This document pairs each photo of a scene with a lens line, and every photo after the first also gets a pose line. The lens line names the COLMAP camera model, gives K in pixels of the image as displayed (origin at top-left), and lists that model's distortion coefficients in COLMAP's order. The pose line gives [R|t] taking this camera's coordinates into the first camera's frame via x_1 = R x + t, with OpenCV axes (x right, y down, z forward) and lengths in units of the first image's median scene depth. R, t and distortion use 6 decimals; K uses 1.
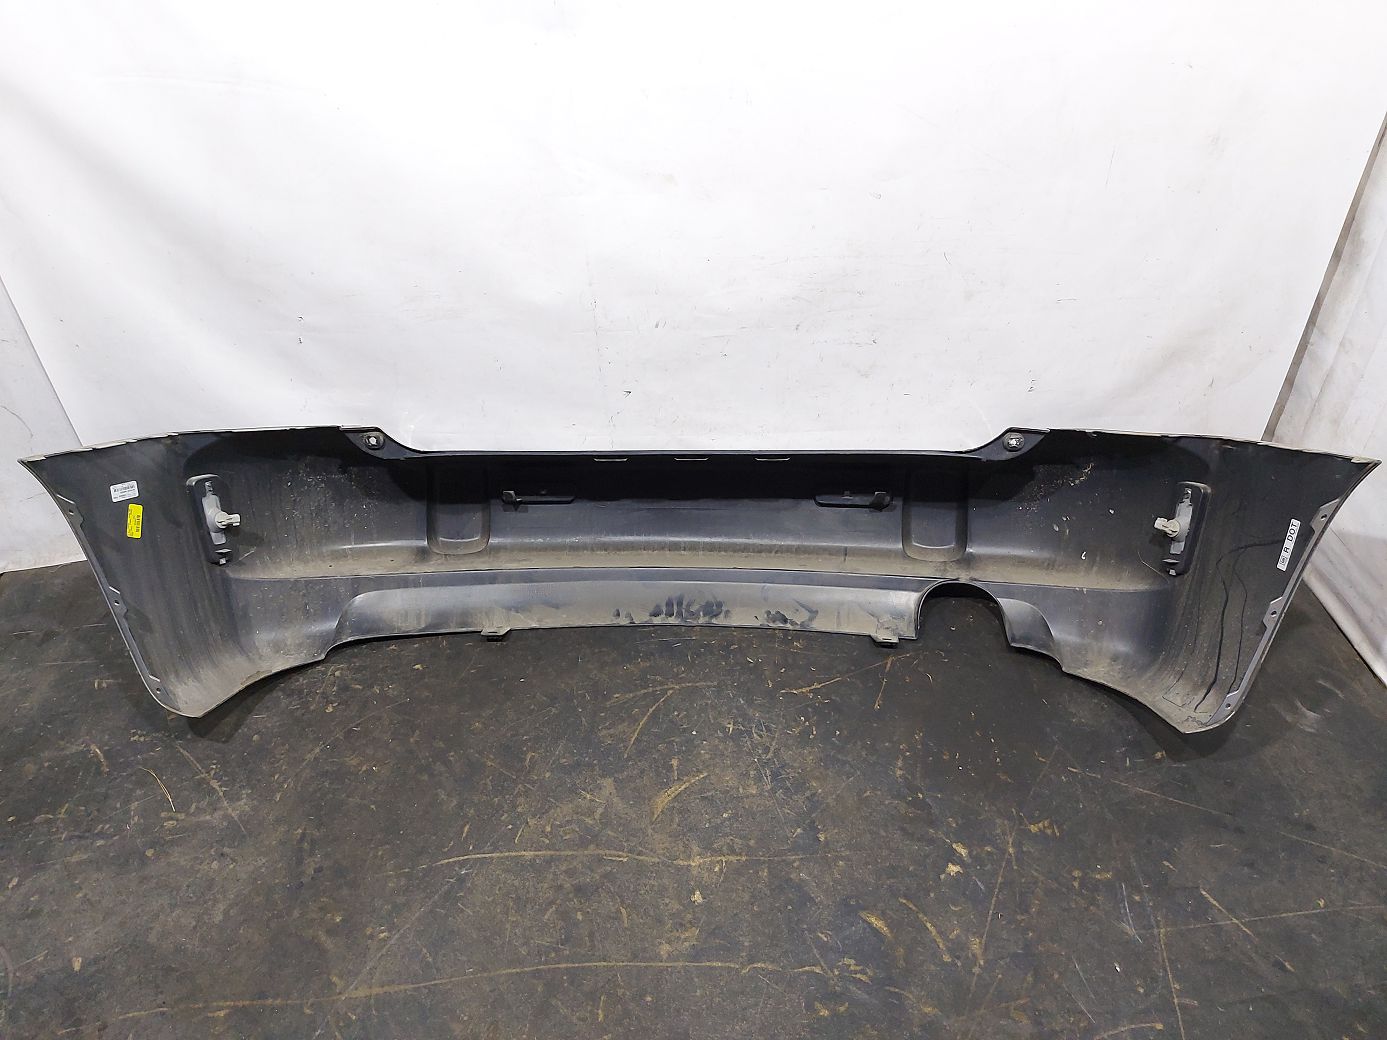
lens RADIAL K [[984.1, 0, 689.6], [0, 984.1, 523.1], [0, 0, 1]] dist [0.053494, -0.072254]
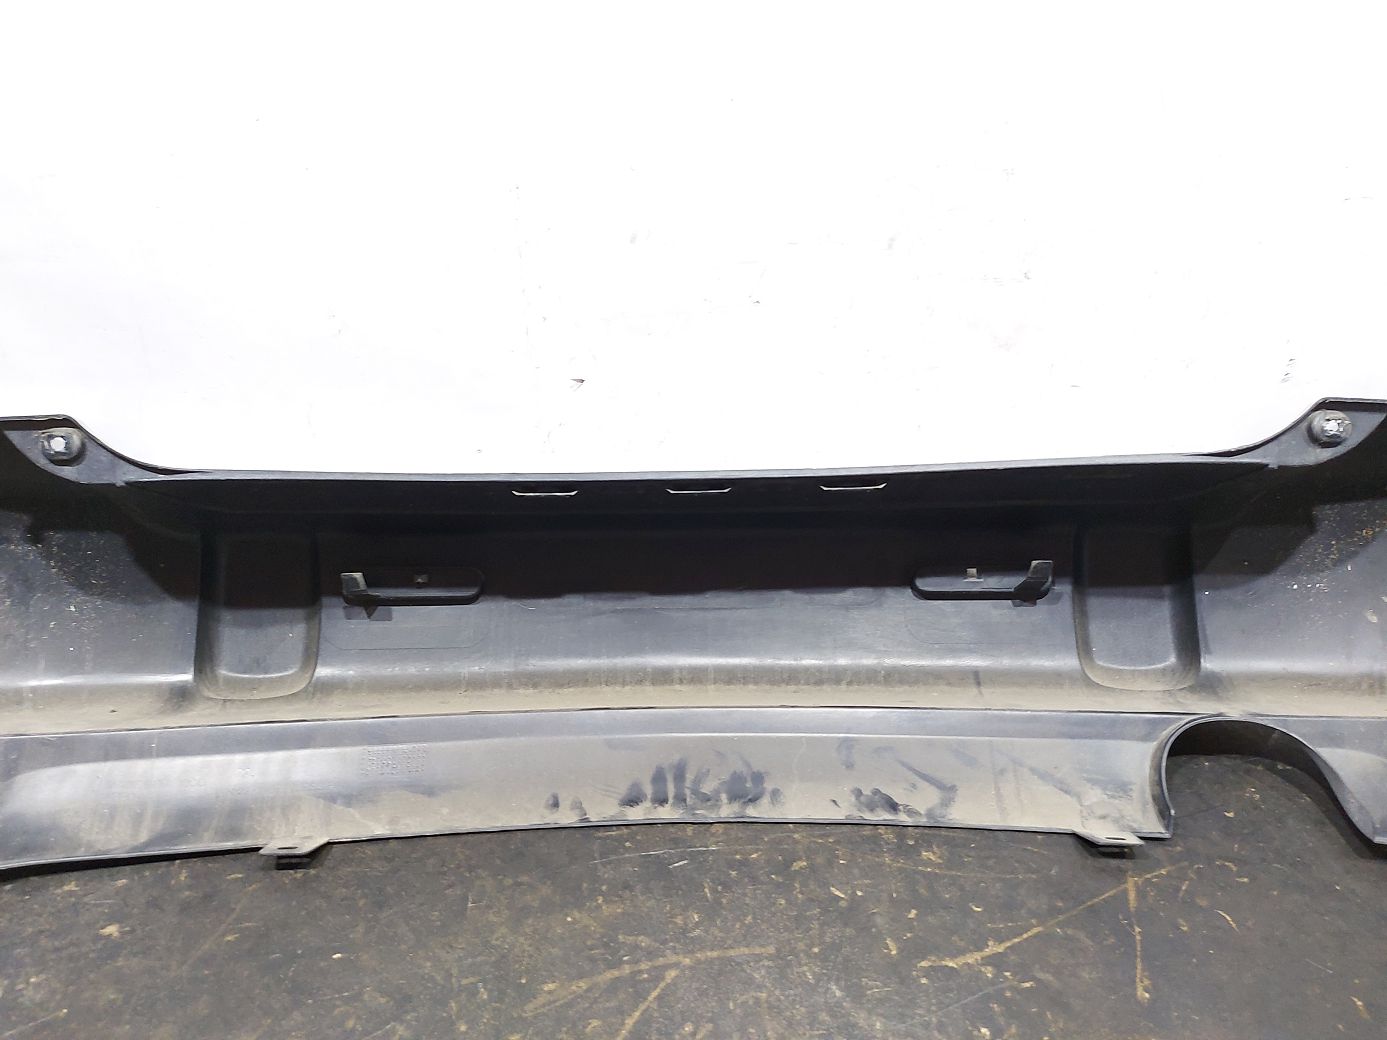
lens RADIAL K [[984.1, 0, 689.6], [0, 984.1, 523.1], [0, 0, 1]] dist [0.053494, -0.072254]
pose [[0.998377, -0.009489, 0.056154, -0.034245], [0.022152, 0.973075, -0.229422, 0.075924], [-0.052465, 0.230293, 0.971706, 0.514478]]
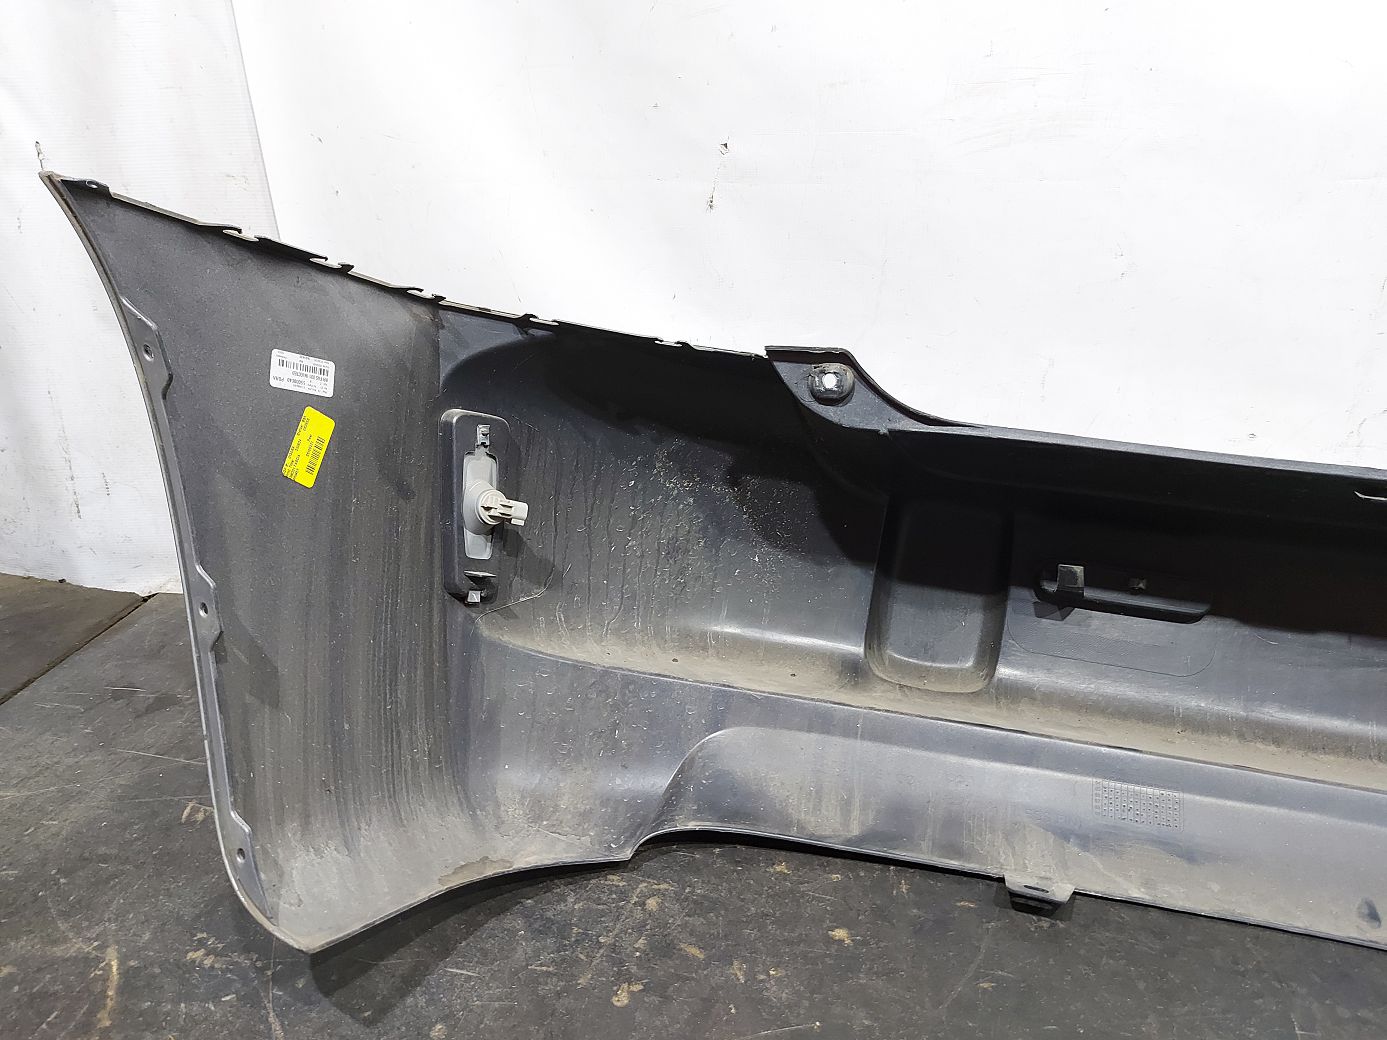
lens RADIAL K [[991.9, 0, 693.5], [0, 991.9, 520.0], [0, 0, 1]] dist [0.066037, -0.077149]
pose [[0.946544, 0.123763, -0.297888, -0.238759], [-0.187844, 0.962218, -0.197107, 0.077428], [0.262238, 0.242527, 0.934030, 0.583749]]
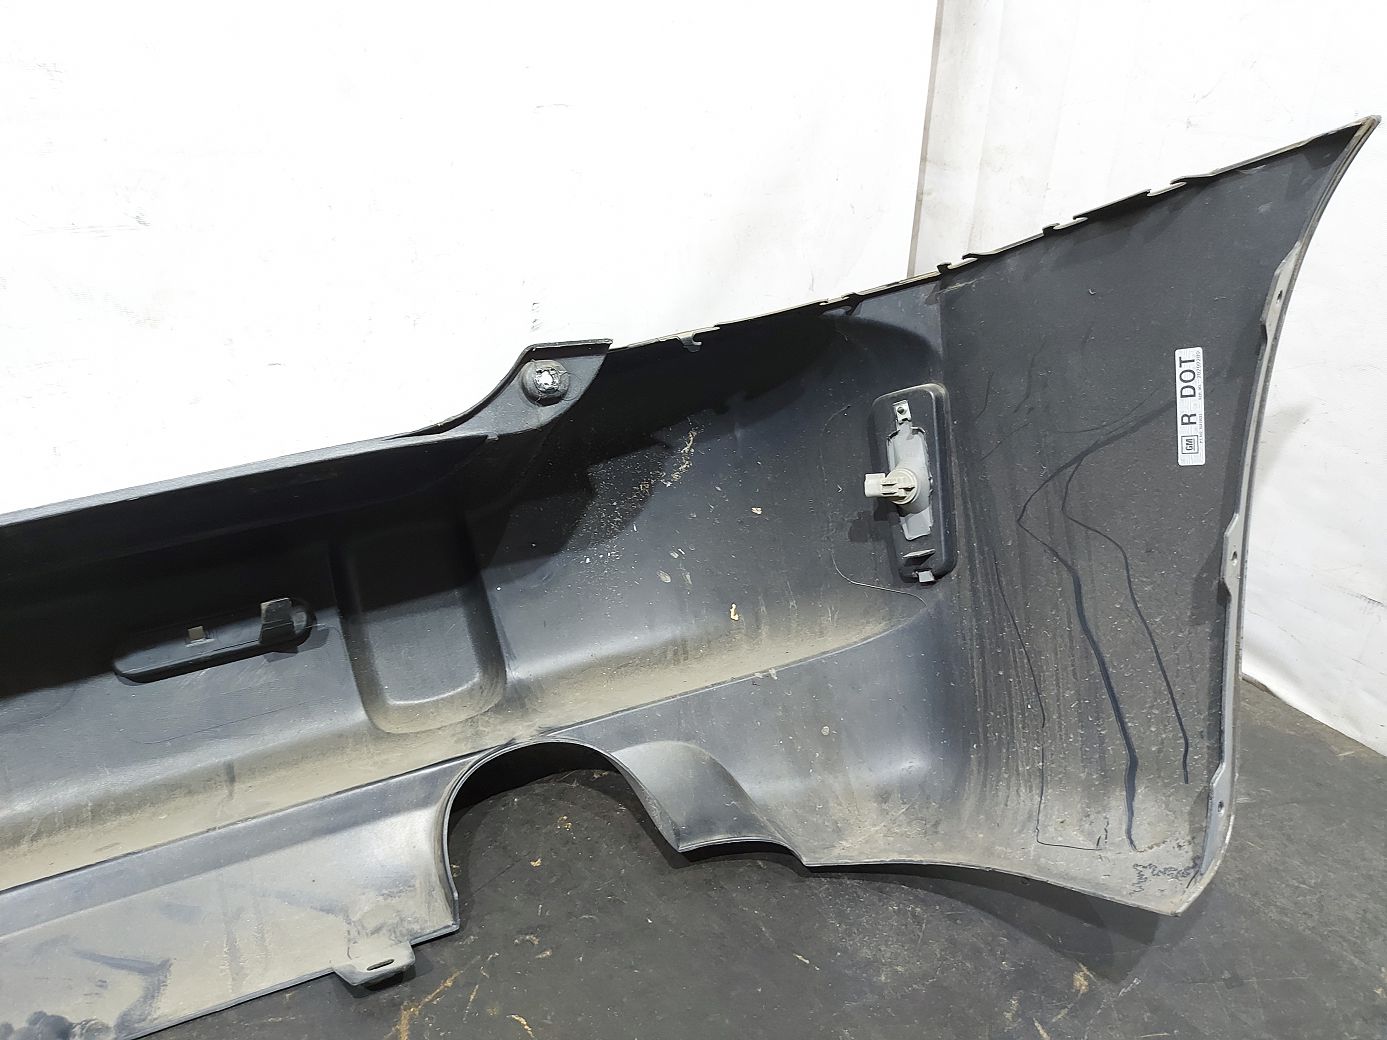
lens RADIAL K [[984.1, 0, 689.6], [0, 984.1, 523.1], [0, 0, 1]] dist [0.053494, -0.072254]
pose [[0.835257, -0.208117, 0.508953, 0.146927], [0.310968, 0.942154, -0.125081, 0.047267], [-0.453481, 0.262744, 0.851658, 0.611899]]
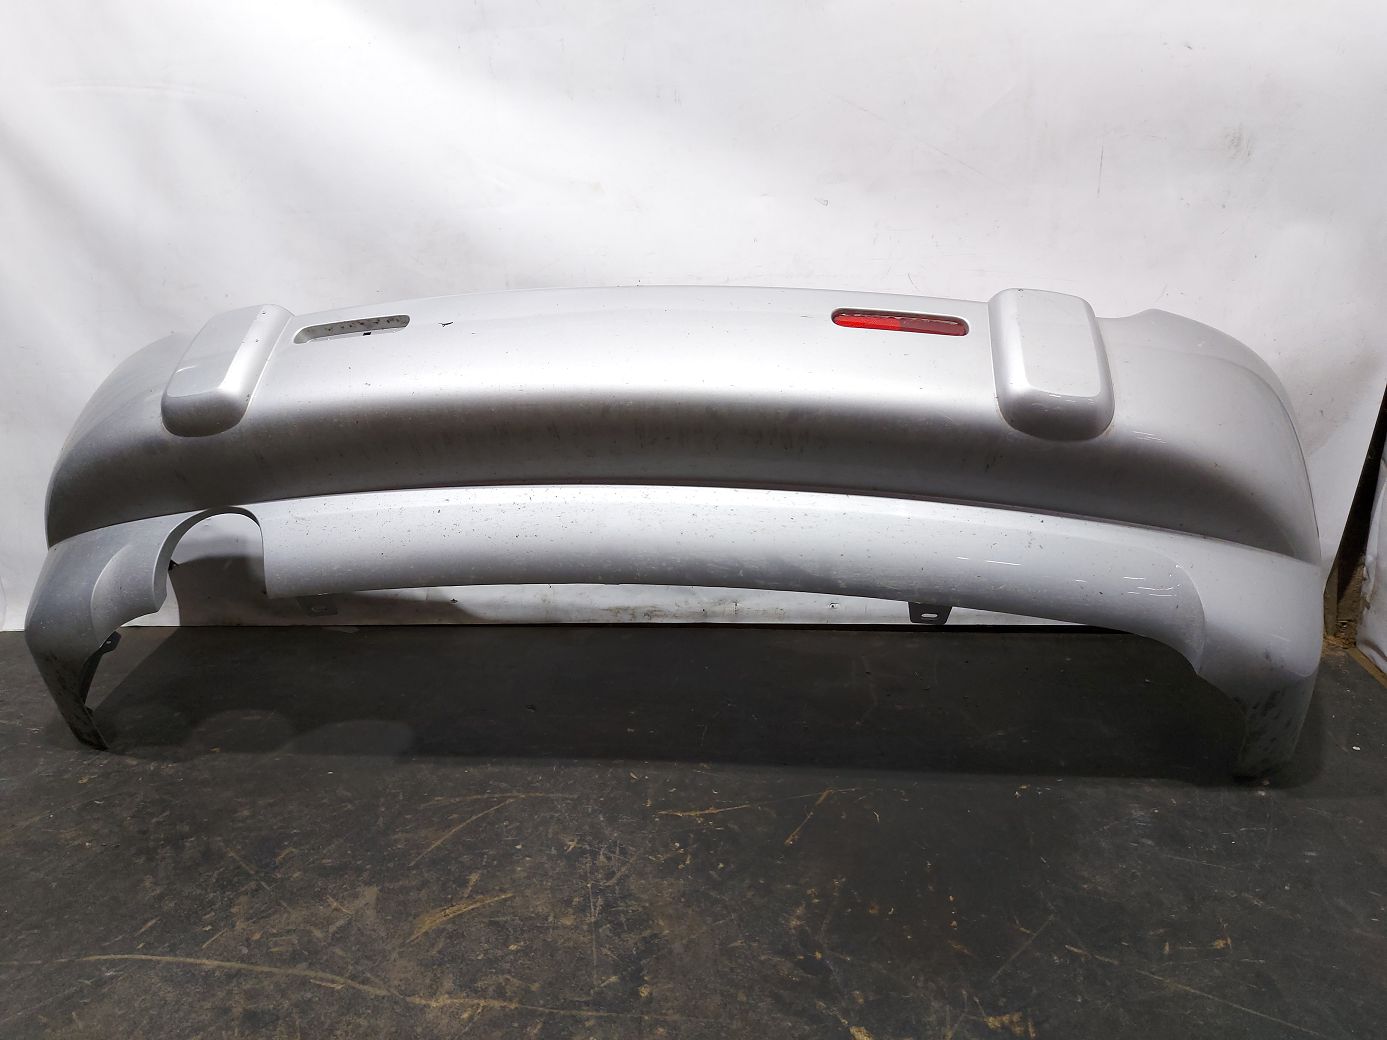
lens RADIAL K [[1017.8, 0, 693.5], [0, 1017.8, 520.0], [0, 0, 1]] dist [0.000413, -0.004819]
pose [[0.986942, 0.056445, -0.150864, 0.210036], [-0.106500, 0.931328, -0.348261, 0.222987], [0.120846, 0.359781, 0.925178, 0.255348]]
